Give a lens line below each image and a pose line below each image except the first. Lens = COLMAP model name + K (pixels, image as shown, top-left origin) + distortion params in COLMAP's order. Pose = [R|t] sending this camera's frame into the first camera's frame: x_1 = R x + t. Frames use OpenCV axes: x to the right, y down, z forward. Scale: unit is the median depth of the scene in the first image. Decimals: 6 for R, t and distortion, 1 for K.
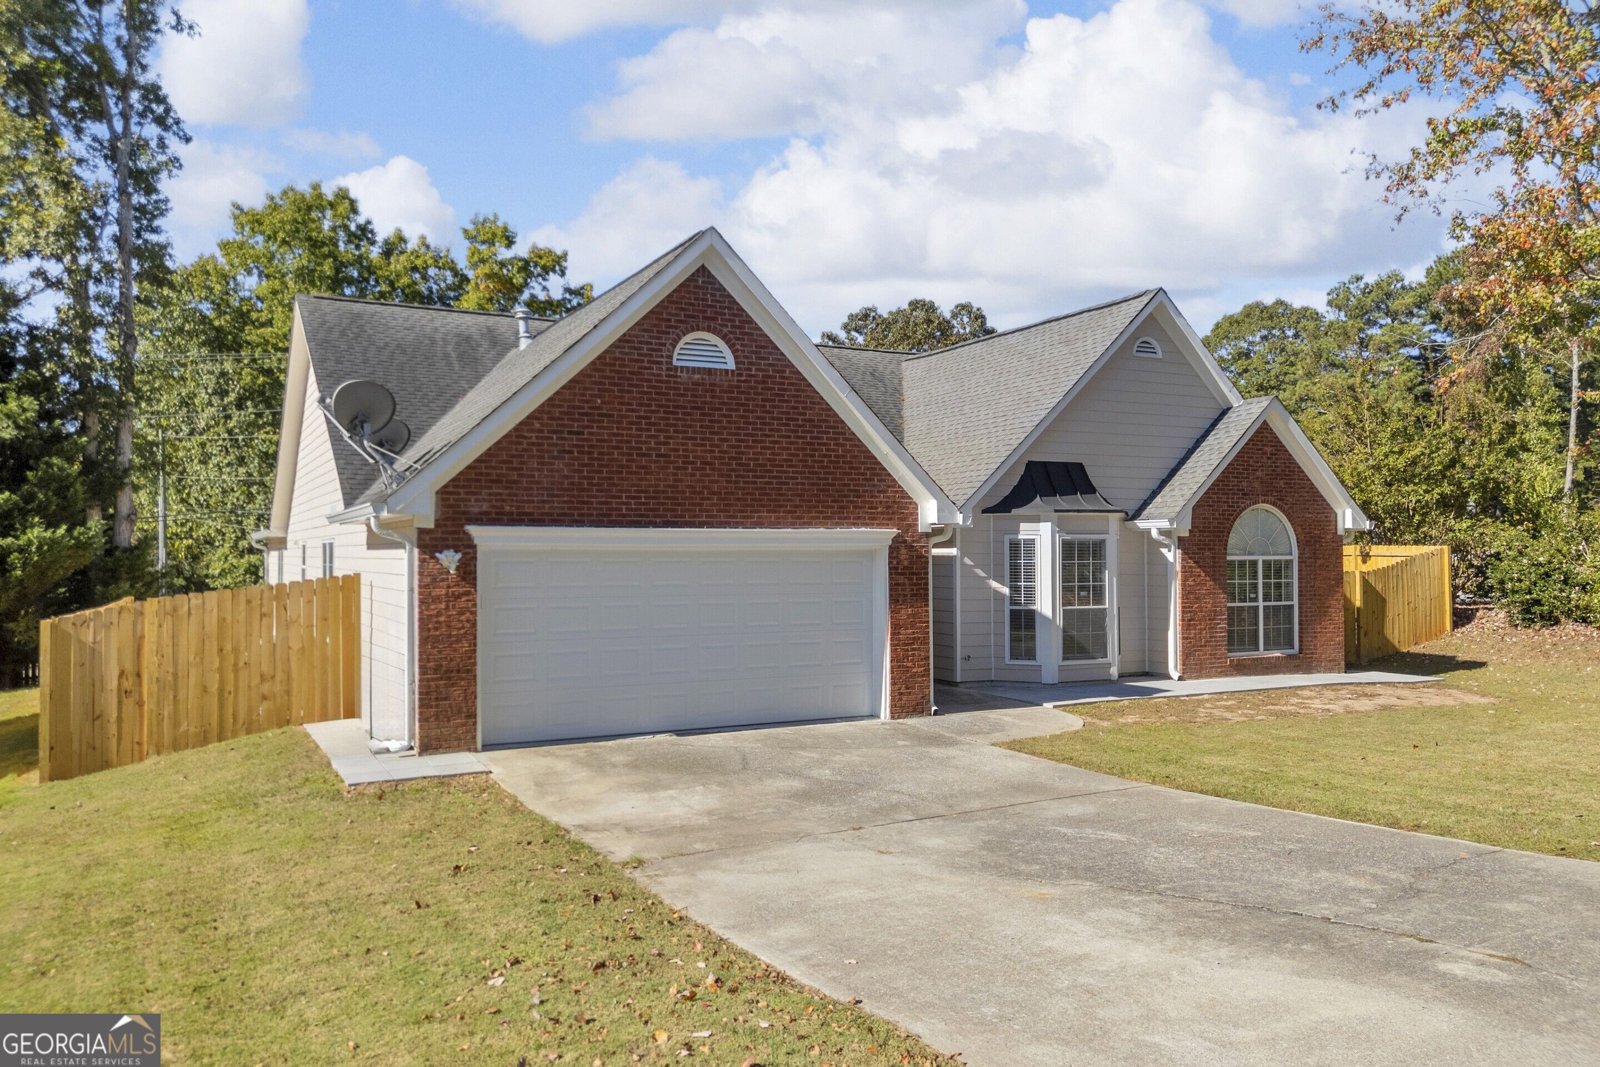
lens RADIAL K [[1191.4, 0, 794.7], [0, 1191.4, 533.4], [0, 0, 1]] dist [0.077040, -0.080761]
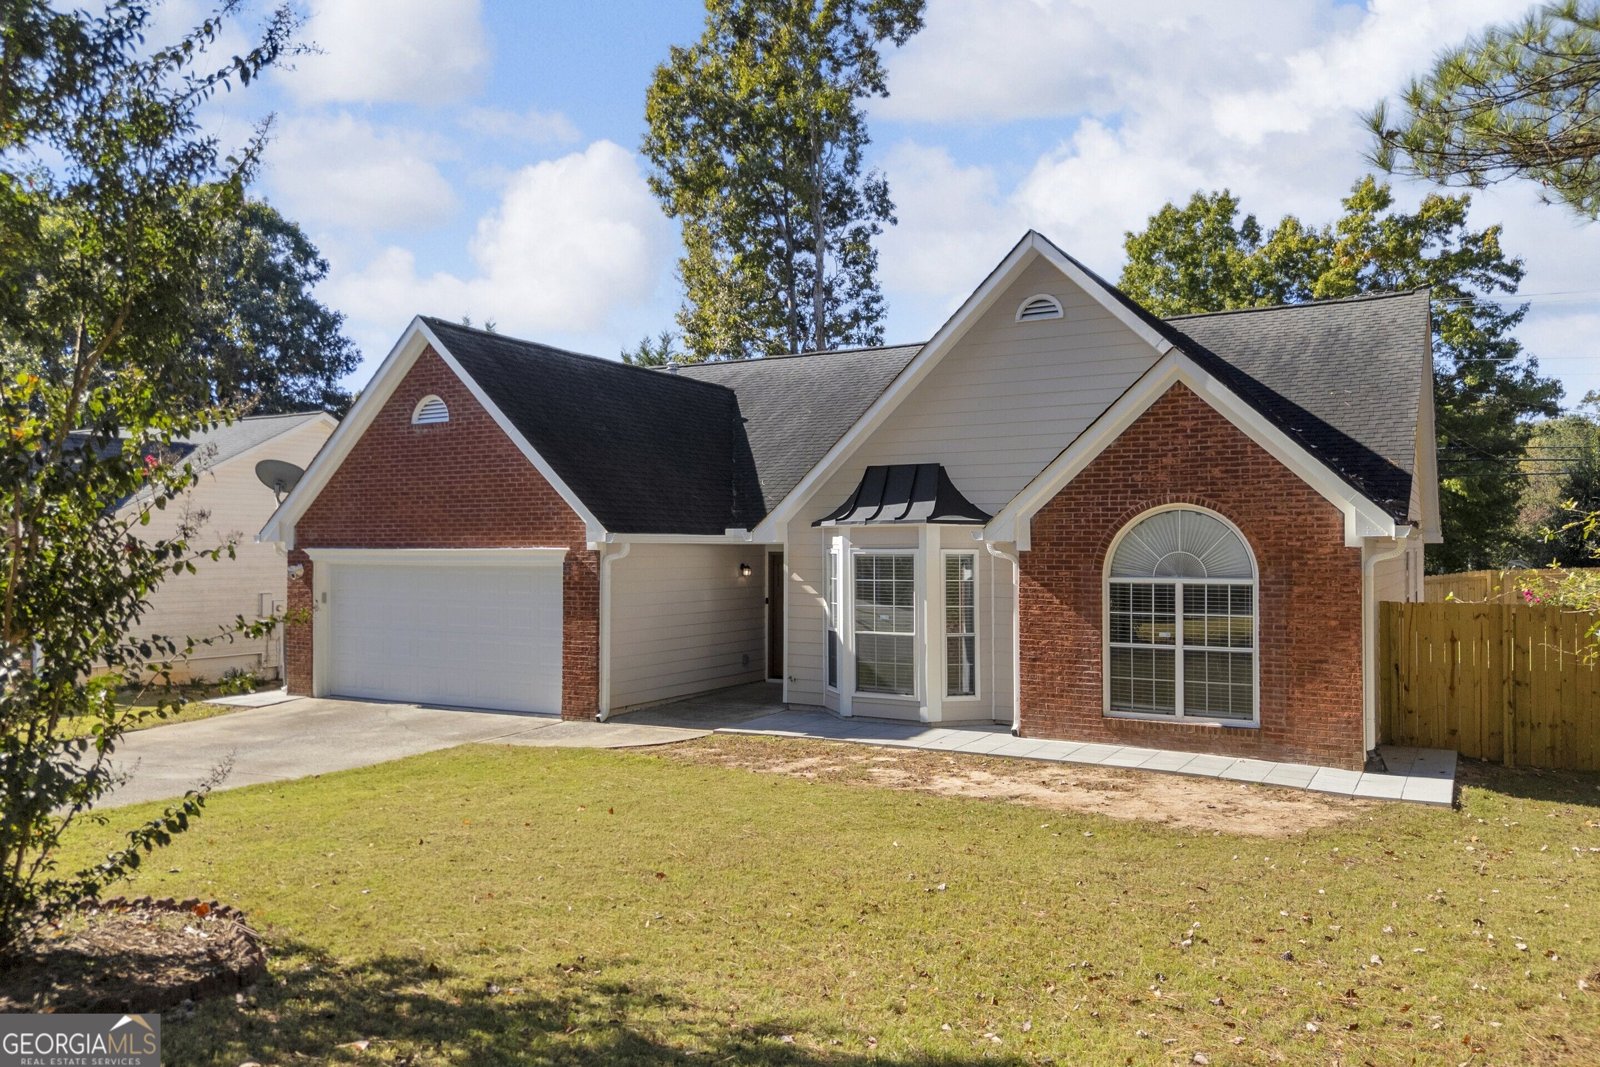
lens RADIAL K [[1191.4, 0, 794.7], [0, 1191.4, 533.4], [0, 0, 1]] dist [0.077040, -0.080761]
pose [[0.544475, -0.007408, -0.838744, 1.117077], [0.013862, 0.999904, 0.000167, -0.013818], [0.838662, -0.011718, 0.544526, 0.574465]]
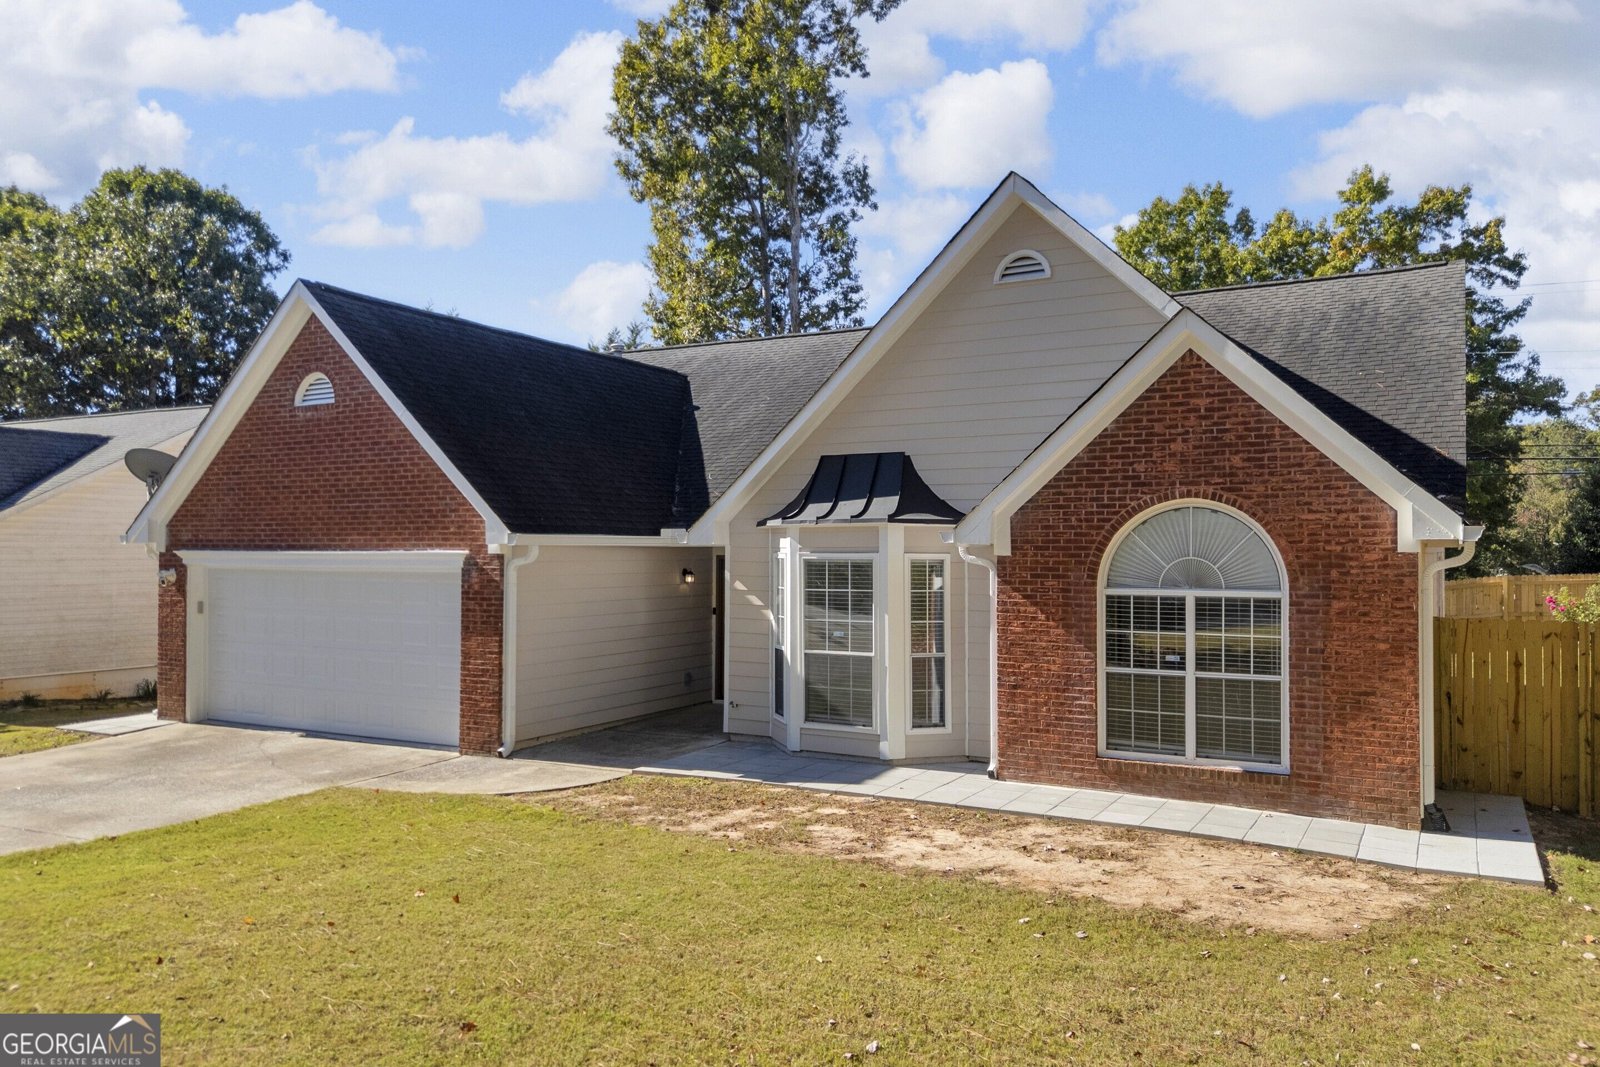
lens RADIAL K [[1179.5, 0, 793.3], [0, 1179.5, 530.5], [0, 0, 1]] dist [0.068504, -0.071502]
pose [[0.549453, -0.009418, -0.835472, 0.993665], [0.011714, 0.999925, -0.003567, -0.012789], [0.835443, -0.007827, 0.549522, 0.702319]]
